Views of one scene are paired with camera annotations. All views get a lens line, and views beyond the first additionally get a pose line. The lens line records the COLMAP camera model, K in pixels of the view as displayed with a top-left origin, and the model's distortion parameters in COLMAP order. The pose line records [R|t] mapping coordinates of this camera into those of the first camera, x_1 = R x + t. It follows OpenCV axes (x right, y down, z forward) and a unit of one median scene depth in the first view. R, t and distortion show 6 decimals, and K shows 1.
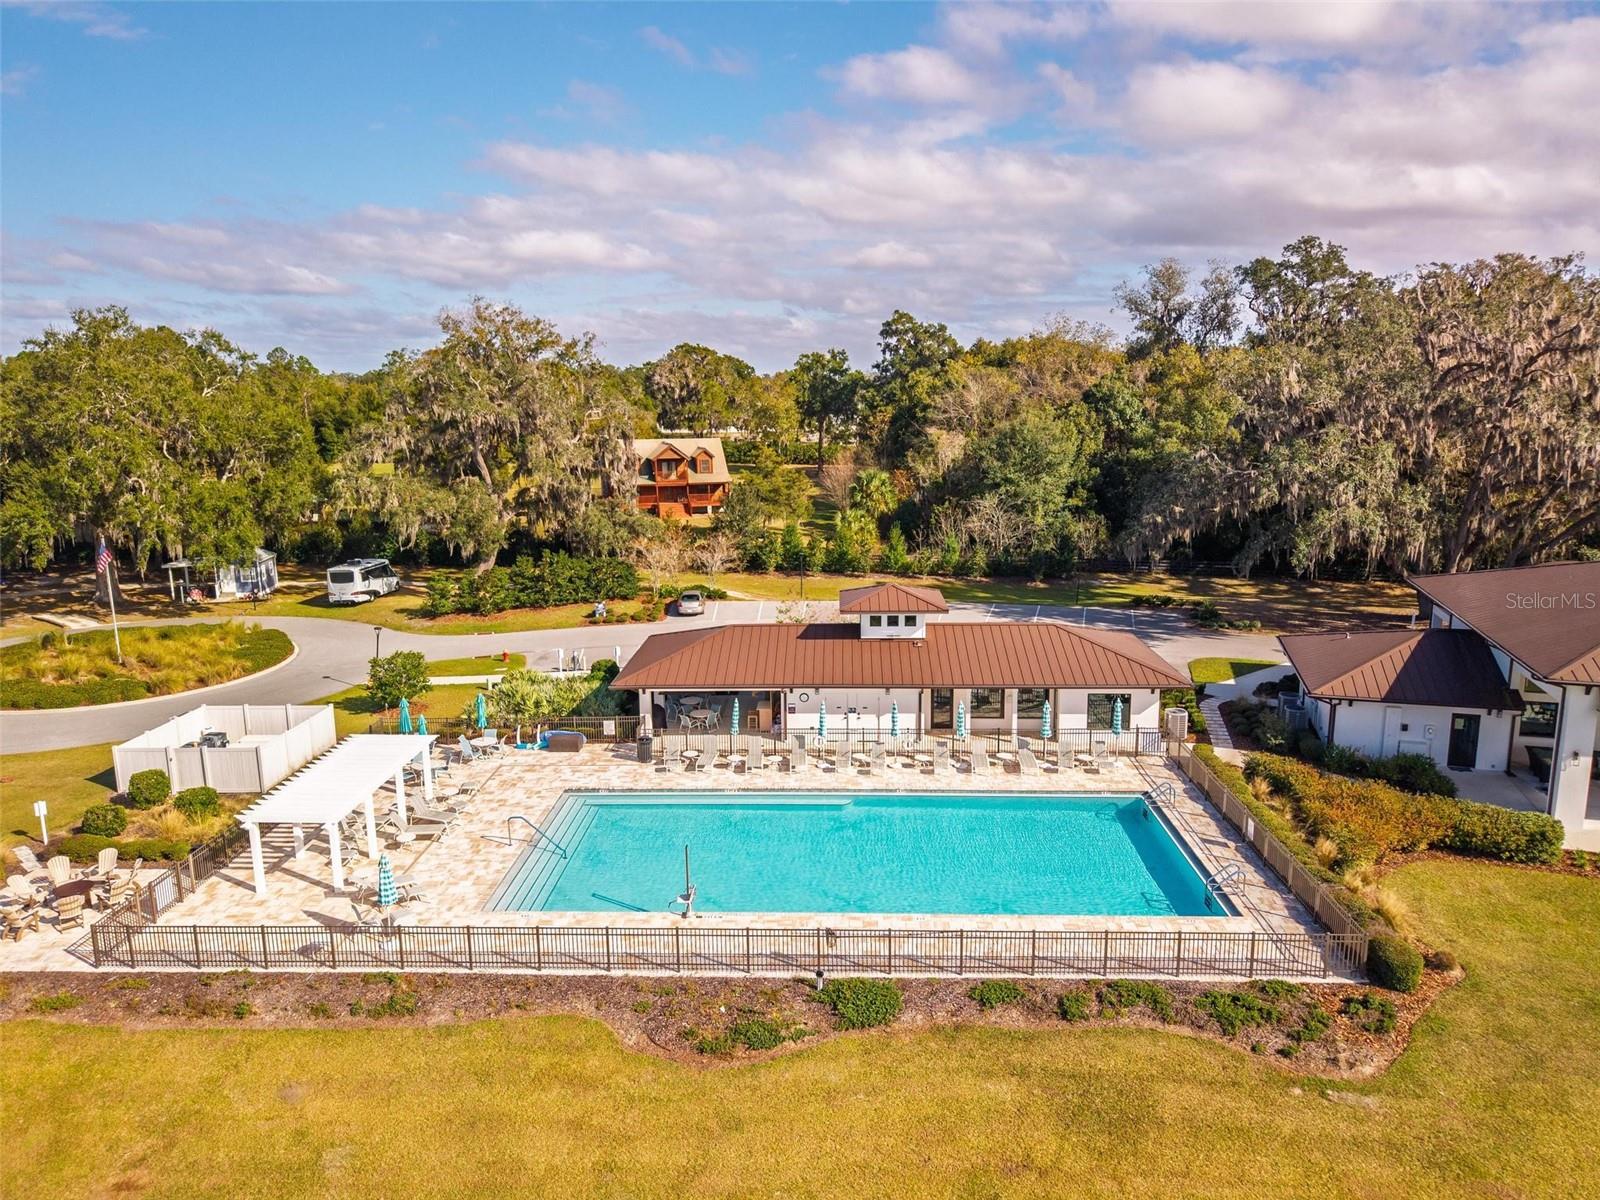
lens RADIAL K [[1075.3, 0, 800.0], [0, 1075.3, 600.0], [0, 0, 1]] dist [0.000451, 0.001036]
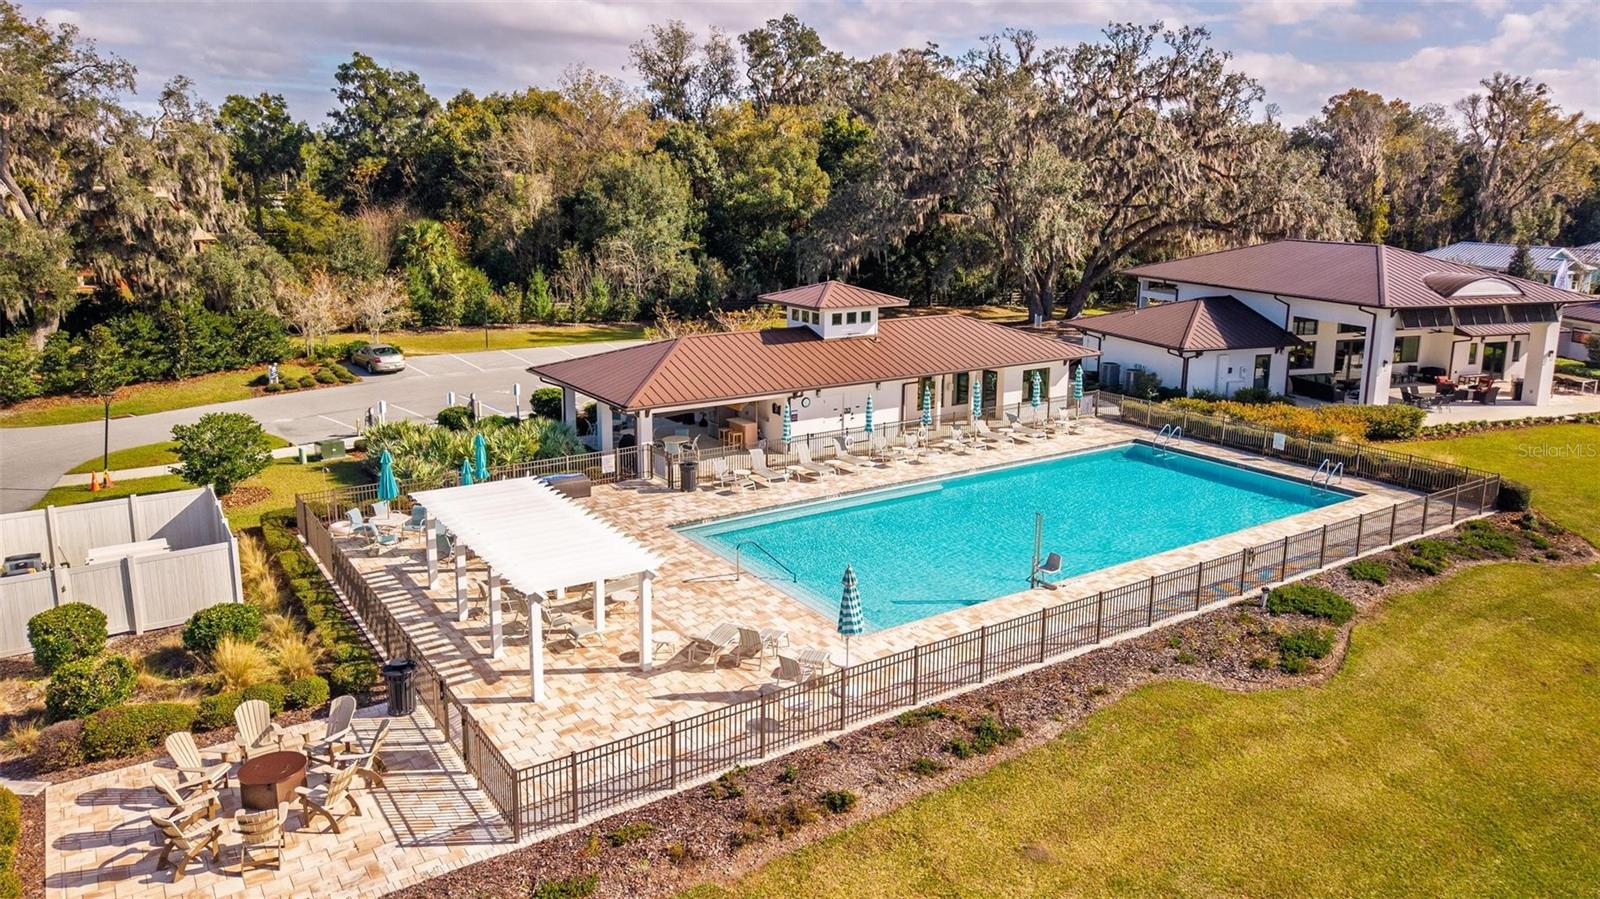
lens RADIAL K [[1071.5, 0, 801.2], [0, 1071.5, 411.7], [0, 0, 1]] dist [0.006400, -0.003978]
pose [[0.801353, -0.100232, 0.589735, -0.543835], [0.091773, 0.994791, 0.044372, 0.058658], [-0.591110, 0.018564, 0.806377, 0.267718]]
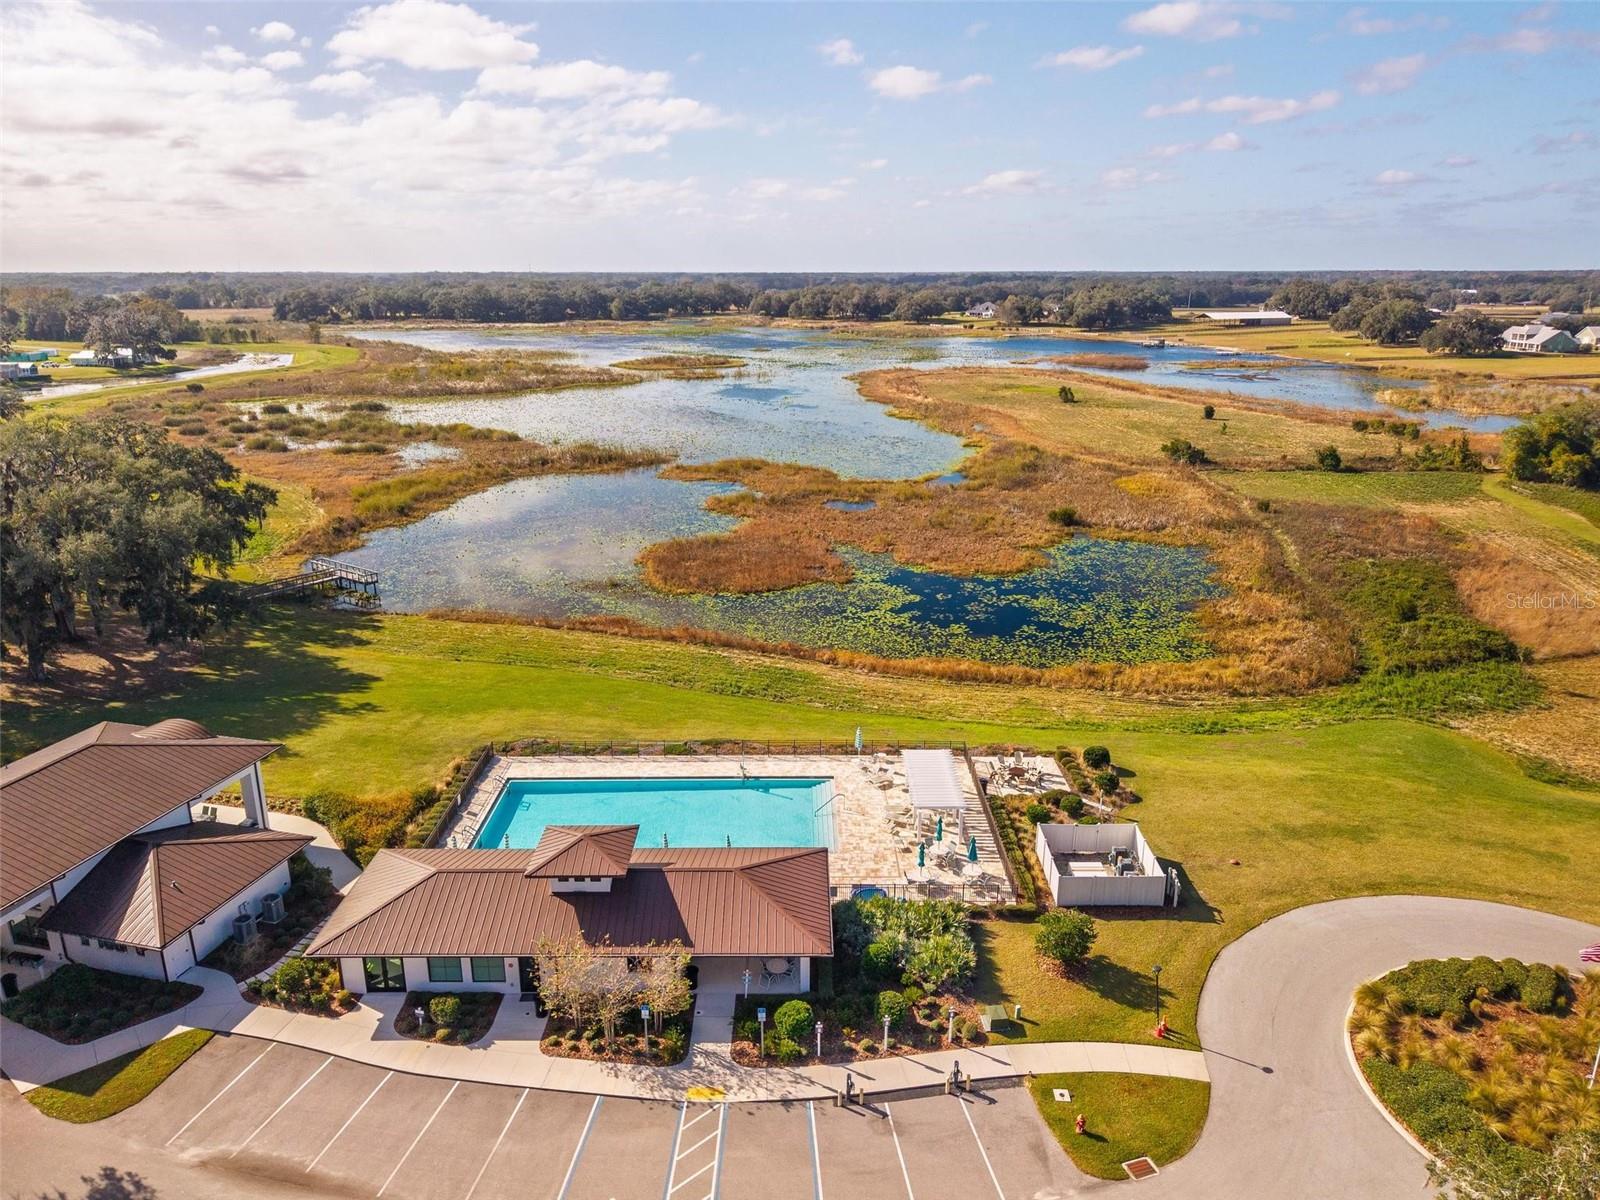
lens RADIAL K [[1103.4, 0, 800.0], [0, 1103.4, 600.0], [0, 0, 1]] dist [0.033542, -0.000466]
pose [[-0.998931, 0.033222, -0.032144, -0.112849], [0.014338, 0.883720, 0.467797, -0.799794], [0.043948, 0.466836, -0.883251, 2.026409]]
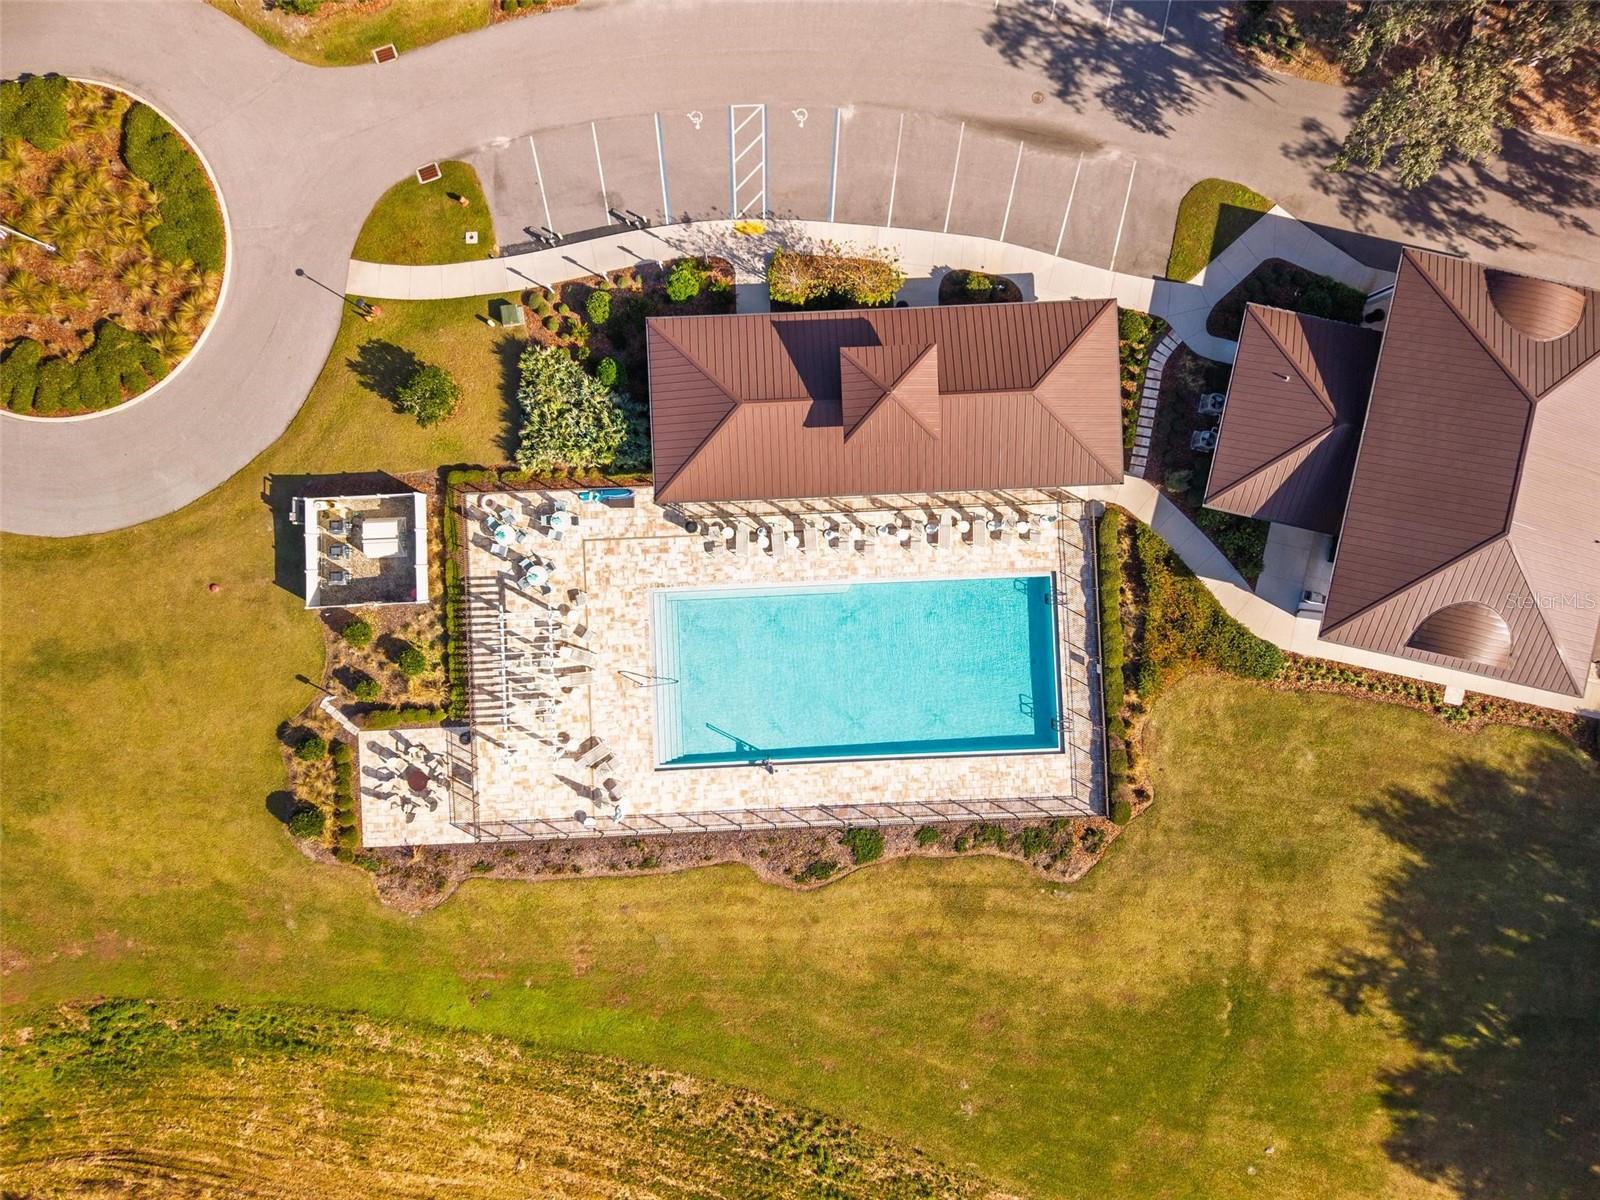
lens RADIAL K [[1103.4, 0, 800.0], [0, 1103.4, 600.0], [0, 0, 1]] dist [0.033542, -0.000466]
pose [[0.996262, -0.080831, 0.030463, -0.059685], [-0.013367, 0.204142, 0.978850, -1.118132], [-0.085340, -0.975598, 0.202298, 0.613883]]
